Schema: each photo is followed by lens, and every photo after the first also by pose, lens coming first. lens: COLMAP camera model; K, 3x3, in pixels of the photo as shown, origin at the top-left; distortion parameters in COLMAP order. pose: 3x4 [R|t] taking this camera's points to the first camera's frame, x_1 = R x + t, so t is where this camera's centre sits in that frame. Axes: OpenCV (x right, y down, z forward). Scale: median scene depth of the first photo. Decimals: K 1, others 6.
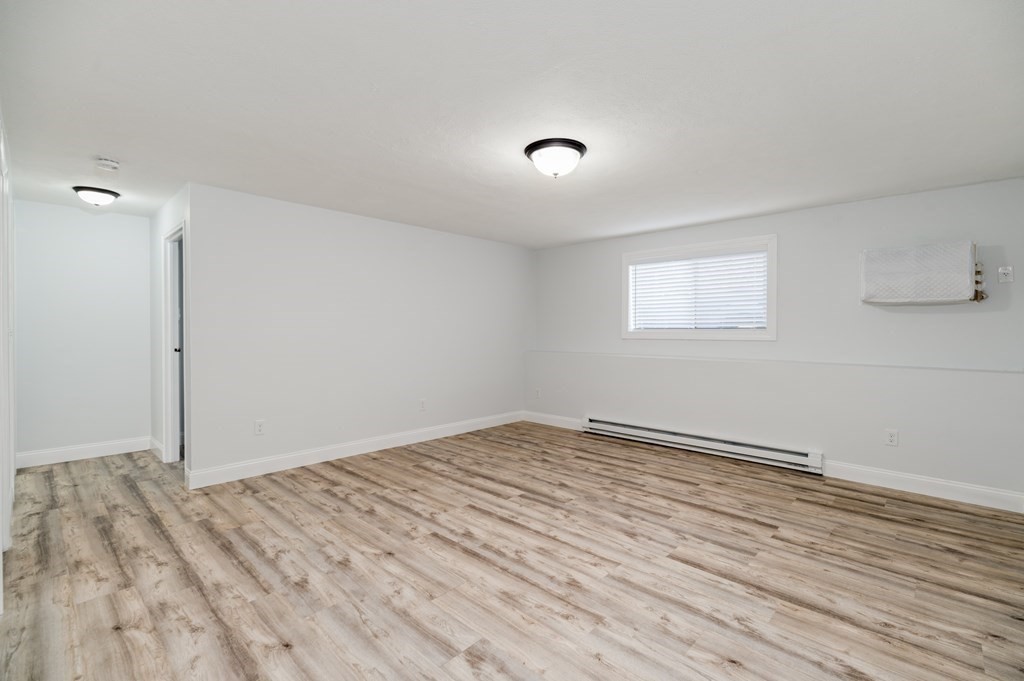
lens RADIAL K [[452.4, 0, 514.4], [0, 452.4, 336.4], [0, 0, 1]] dist [-0.001234, -0.000299]
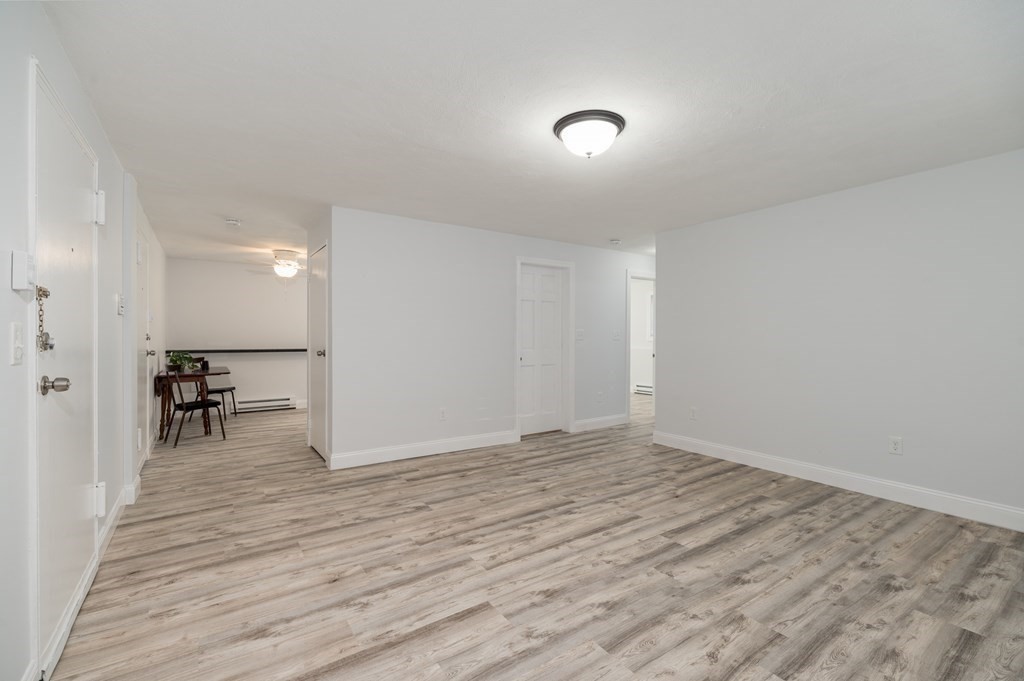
lens RADIAL K [[452.4, 0, 514.4], [0, 452.4, 338.7], [0, 0, 1]] dist [-0.001234, -0.000299]
pose [[-0.214139, 0.001490, -0.976802, 0.944349], [-0.014001, 0.999891, 0.004594, 0.002037], [0.976703, 0.014660, -0.214095, 1.015844]]
